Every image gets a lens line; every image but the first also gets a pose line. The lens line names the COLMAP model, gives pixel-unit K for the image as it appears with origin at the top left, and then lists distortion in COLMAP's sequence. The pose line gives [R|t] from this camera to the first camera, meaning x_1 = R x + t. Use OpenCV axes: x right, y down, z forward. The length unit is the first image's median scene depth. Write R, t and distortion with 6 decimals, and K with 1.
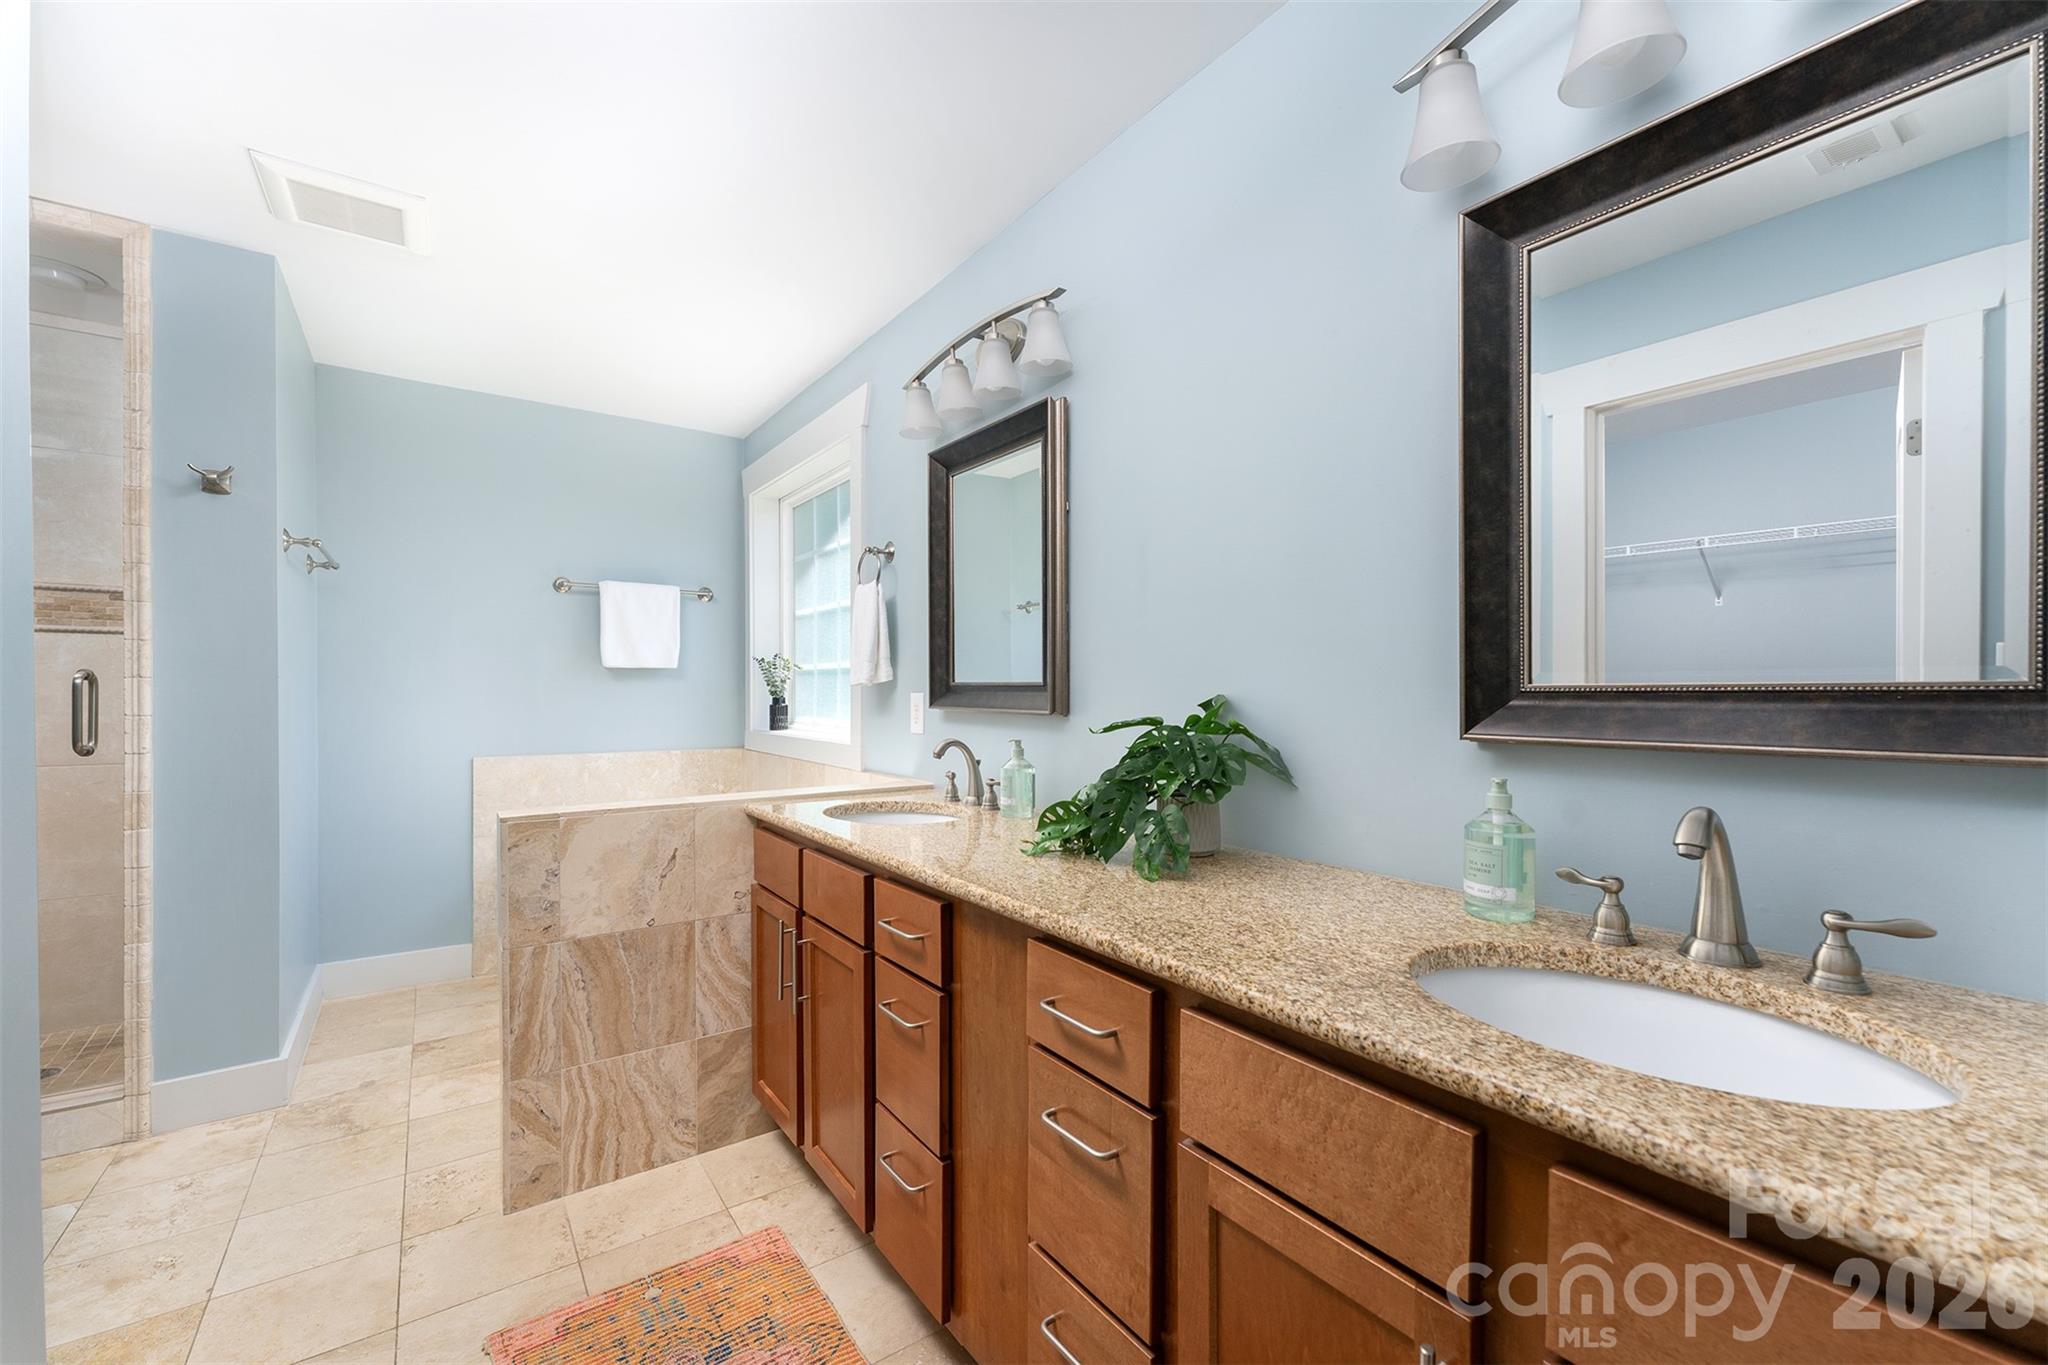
lens RADIAL K [[831.2, 0, 1023.2], [0, 831.2, 692.1], [0, 0, 1]] dist [-0.001273, 0.000110]
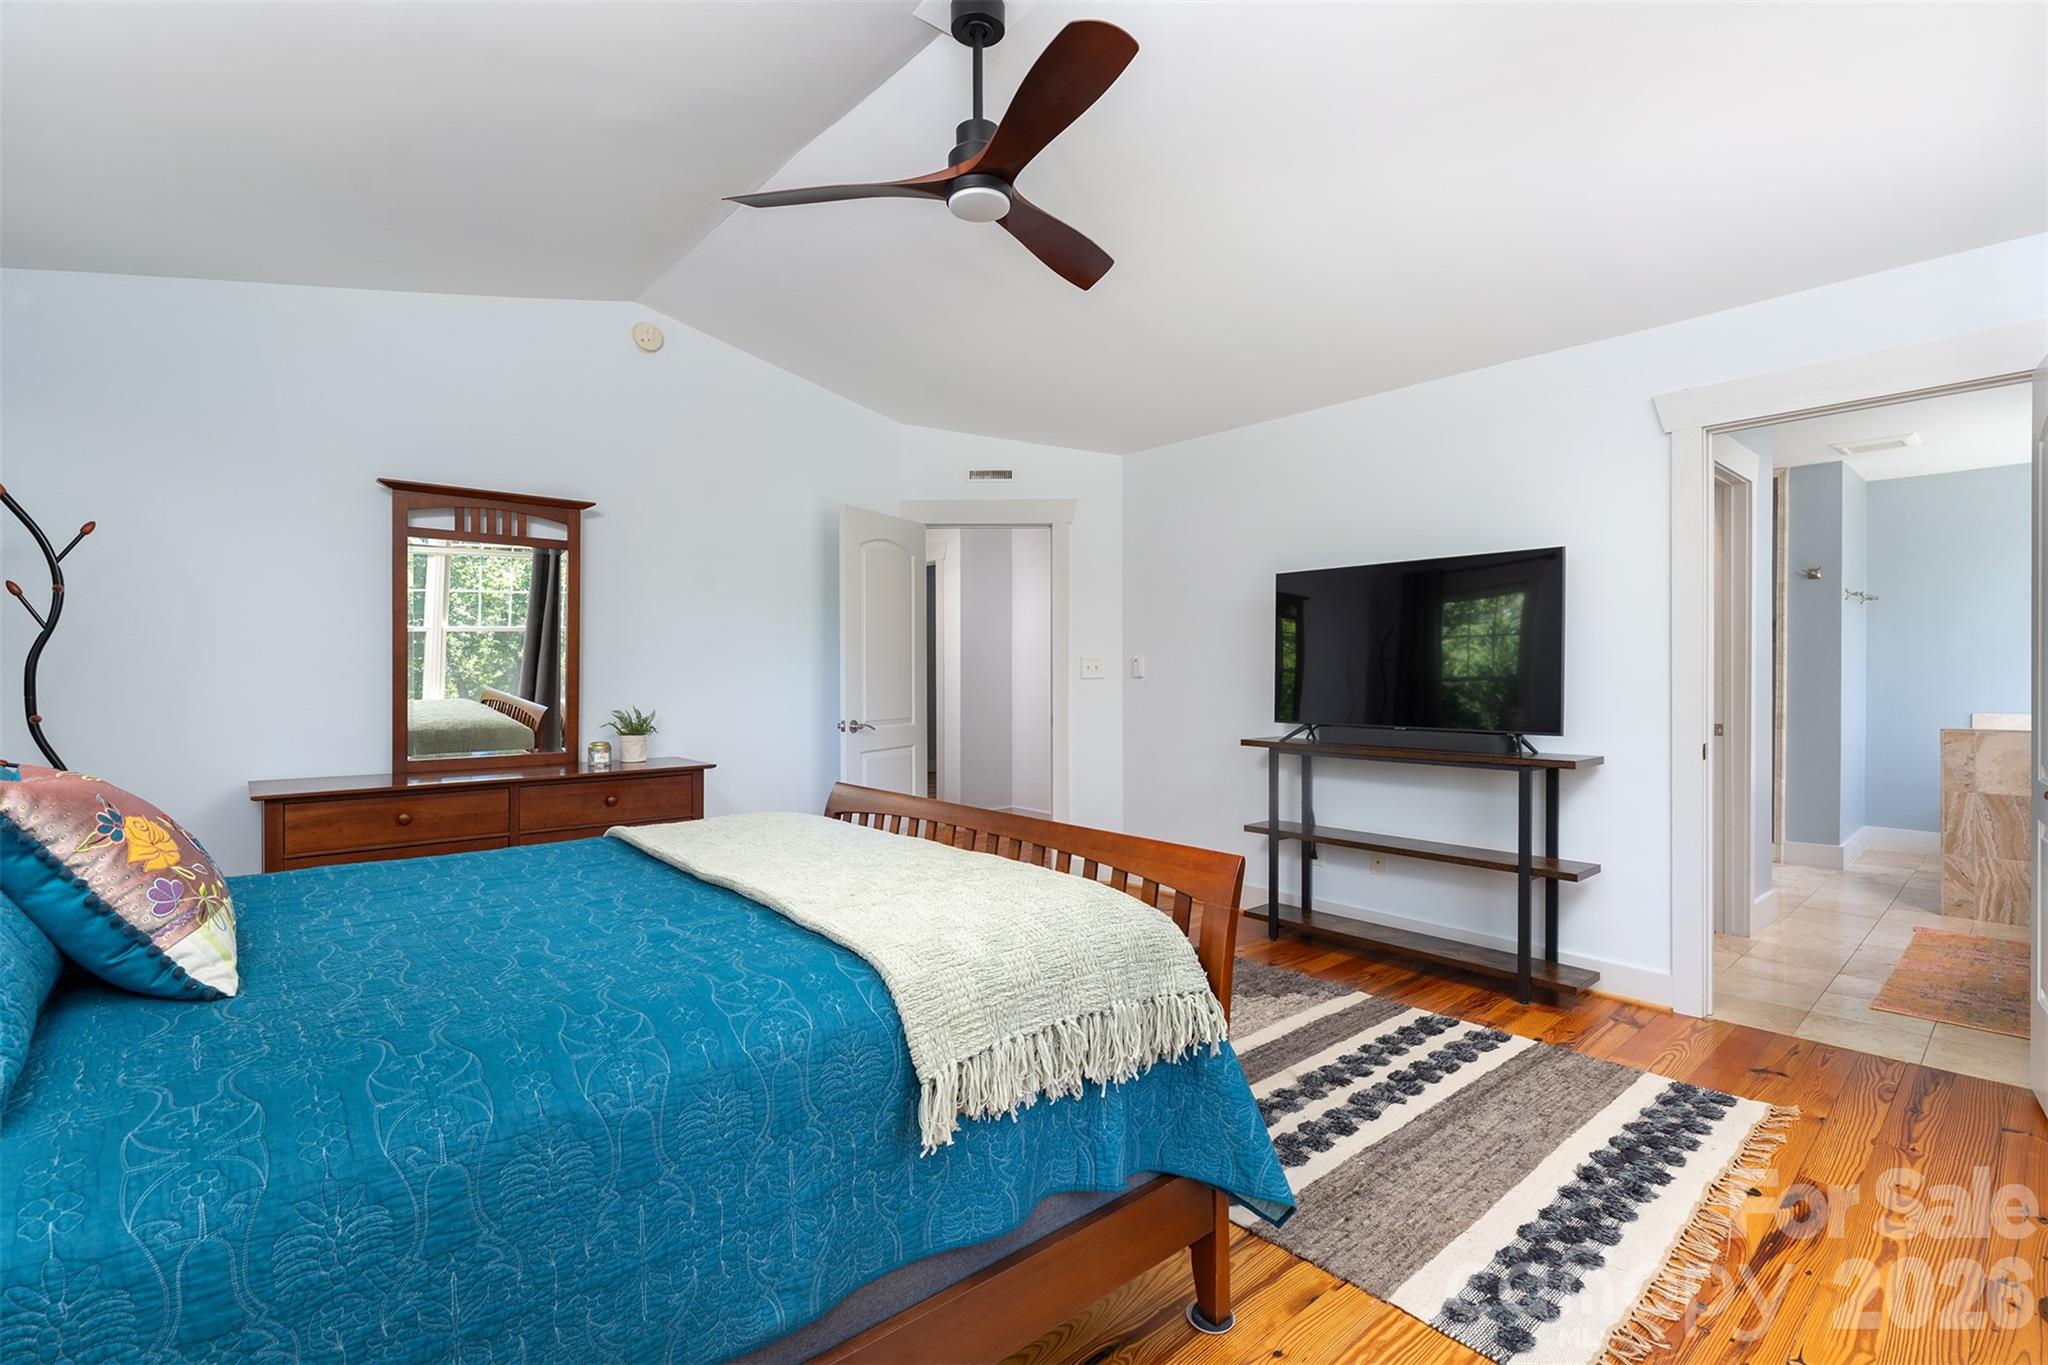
lens RADIAL K [[891.4, 0, 1018.5], [0, 891.4, 681.3], [0, 0, 1]] dist [-0.003466, -0.000347]
pose [[0.066515, 0.006400, -0.997765, 1.433201], [-0.004597, 0.999971, 0.006108, 0.025501], [0.997775, 0.004180, 0.066542, -1.461227]]
